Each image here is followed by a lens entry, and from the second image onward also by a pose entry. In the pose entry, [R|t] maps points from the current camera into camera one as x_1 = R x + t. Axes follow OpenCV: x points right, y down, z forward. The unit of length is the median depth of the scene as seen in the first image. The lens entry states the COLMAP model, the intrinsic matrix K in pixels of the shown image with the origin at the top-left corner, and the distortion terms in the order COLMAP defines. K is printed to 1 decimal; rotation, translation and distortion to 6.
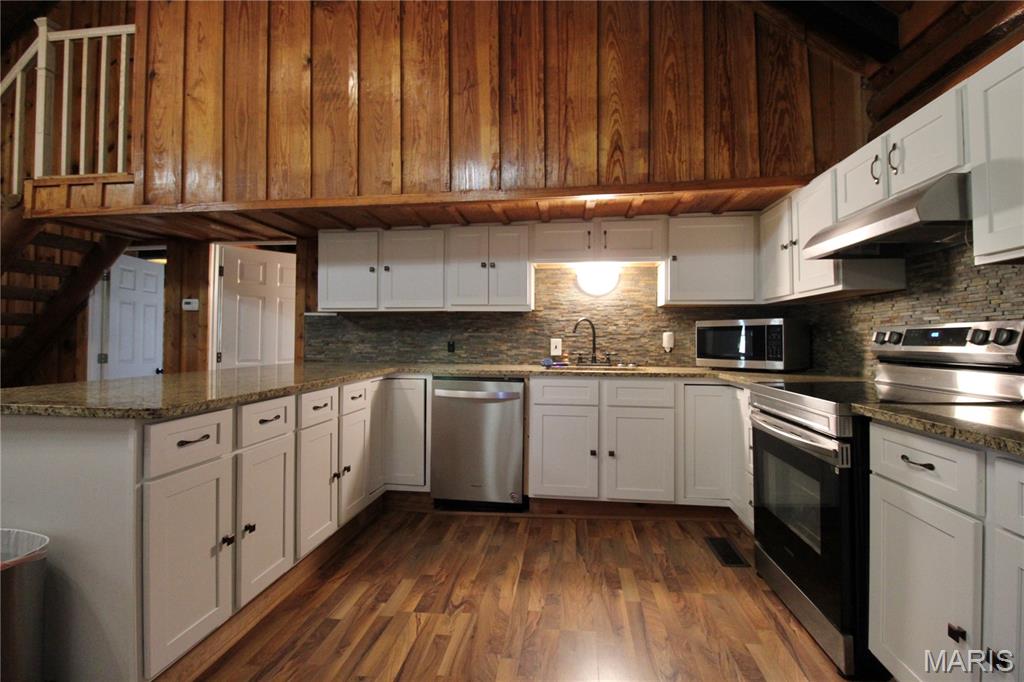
lens RADIAL K [[473.7, 0, 516.8], [0, 473.7, 329.8], [0, 0, 1]] dist [-0.000488, -0.012211]
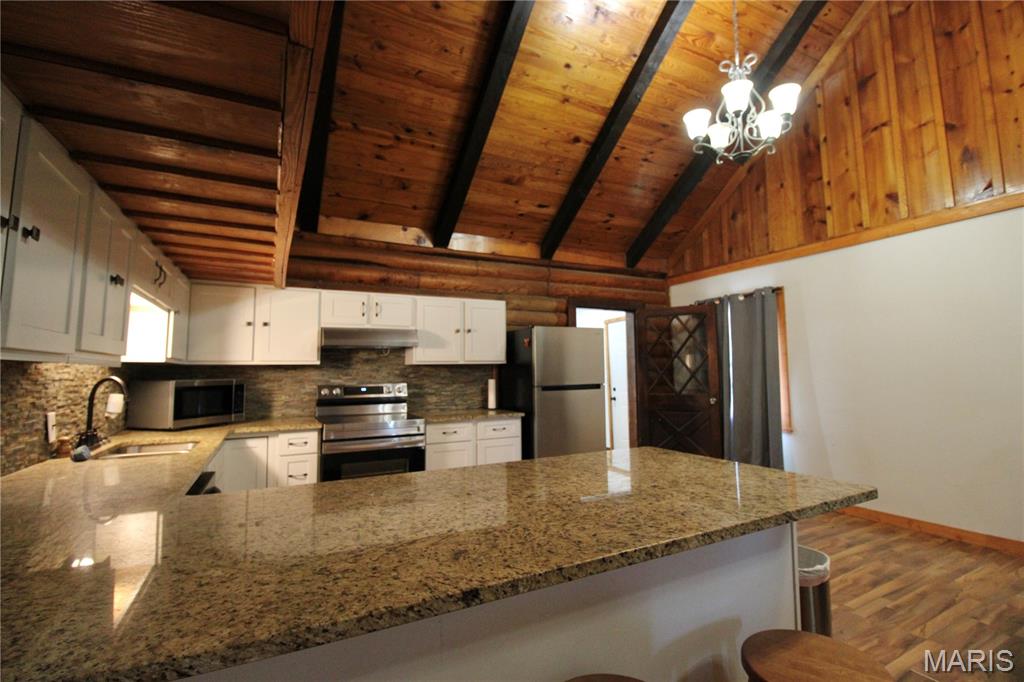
lens RADIAL K [[473.7, 0, 514.3], [0, 473.7, 328.1], [0, 0, 1]] dist [-0.000488, -0.012211]
pose [[-0.553963, 0.078809, 0.828803, -0.856240], [-0.009381, 0.994856, -0.100868, -0.036890], [-0.832489, -0.063652, -0.550374, 1.043749]]
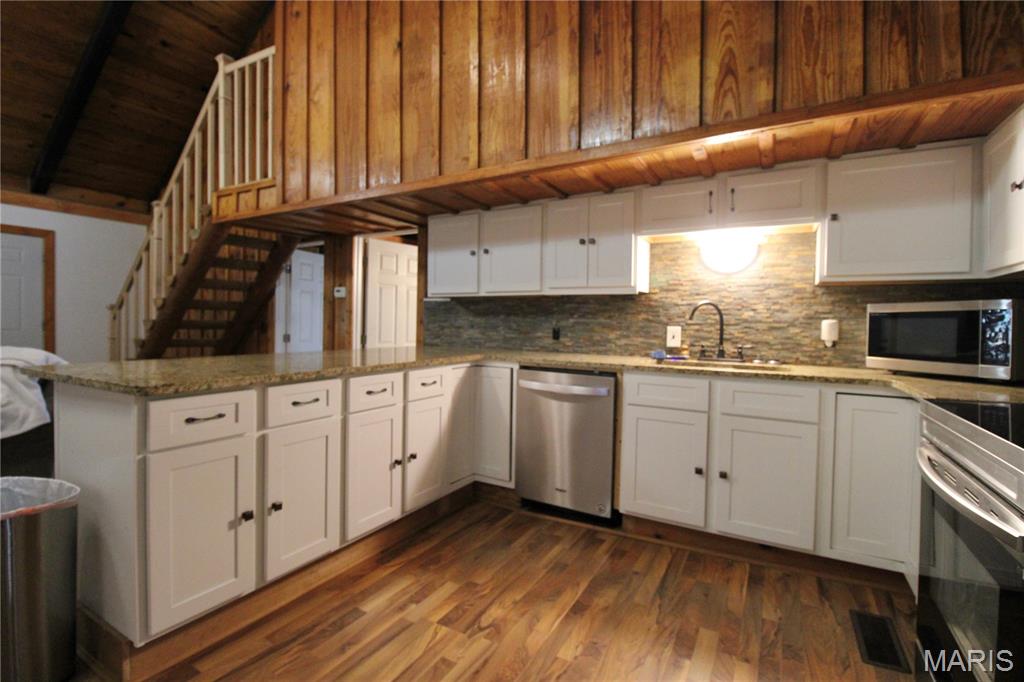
lens RADIAL K [[473.7, 0, 513.6], [0, 473.7, 330.7], [0, 0, 1]] dist [-0.000488, -0.012211]
pose [[0.922209, 0.016867, -0.386323, 0.176453], [-0.005321, 0.999507, 0.030936, 0.002219], [0.386654, -0.026474, 0.921845, 0.154182]]
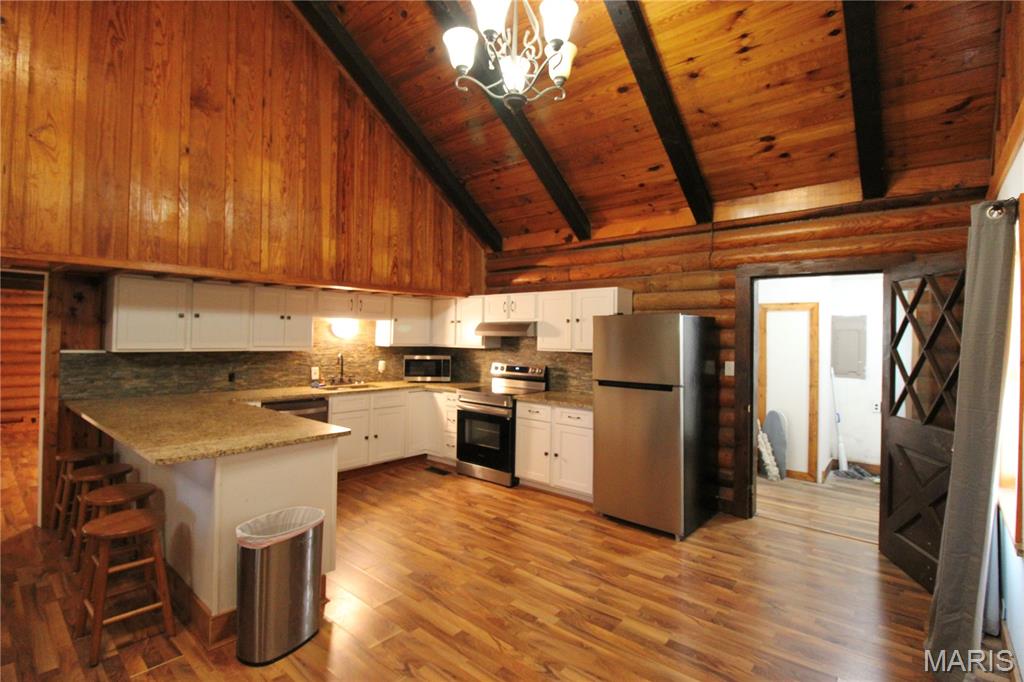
lens RADIAL K [[473.7, 0, 513.2], [0, 473.7, 331.0], [0, 0, 1]] dist [-0.000488, -0.012211]
pose [[0.556390, 0.016561, 0.830756, -0.948495], [-0.033740, 0.999427, 0.002673, -0.140930], [-0.830236, -0.029516, 0.556630, -0.355976]]
